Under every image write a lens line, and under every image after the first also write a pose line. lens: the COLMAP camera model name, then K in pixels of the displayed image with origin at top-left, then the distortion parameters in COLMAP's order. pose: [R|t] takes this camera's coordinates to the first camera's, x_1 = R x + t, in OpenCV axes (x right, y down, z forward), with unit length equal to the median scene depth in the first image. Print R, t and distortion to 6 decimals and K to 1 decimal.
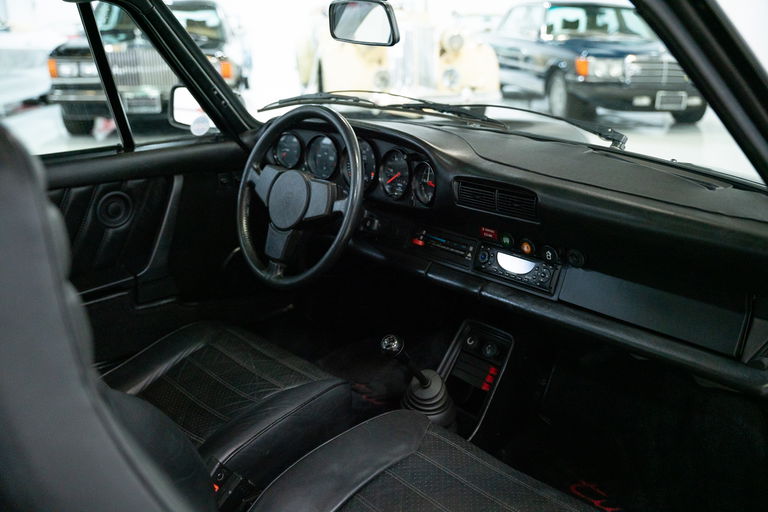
lens RADIAL K [[764.6, 0, 387.3], [0, 764.6, 261.9], [0, 0, 1]] dist [-0.008340, 0.000000]
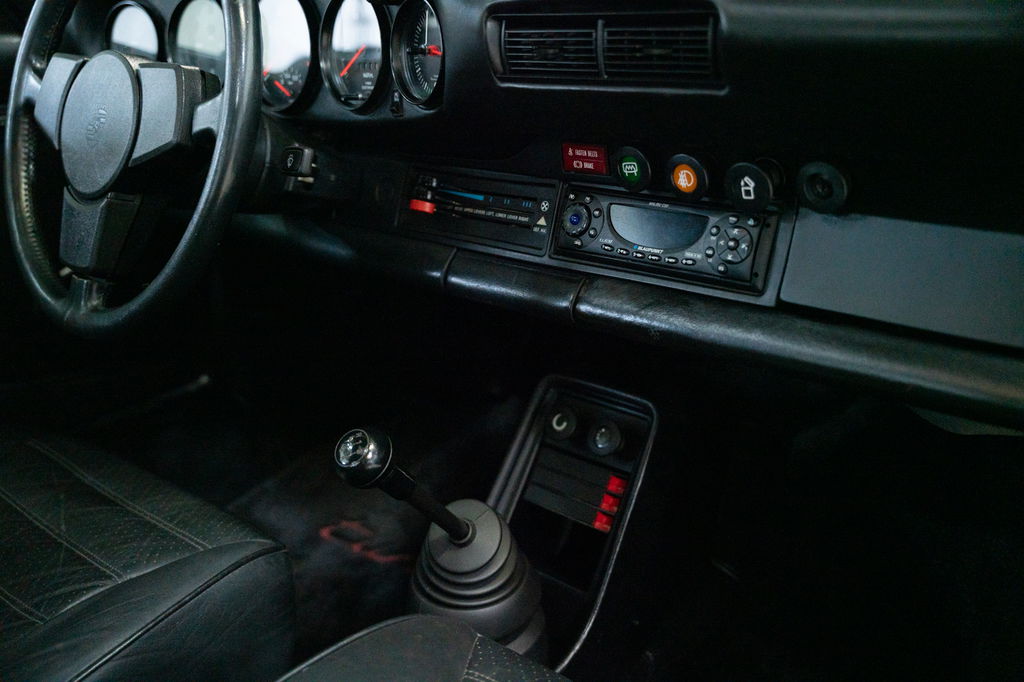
lens RADIAL K [[1019.4, 0, 509.7], [0, 1019.4, 342.1], [0, 0, 1]] dist [-0.008340, 0.000000]
pose [[0.994399, -0.080723, 0.068223, 0.046105], [0.078518, 0.996319, 0.034407, 0.036198], [-0.070749, -0.028857, 0.997077, 0.439934]]
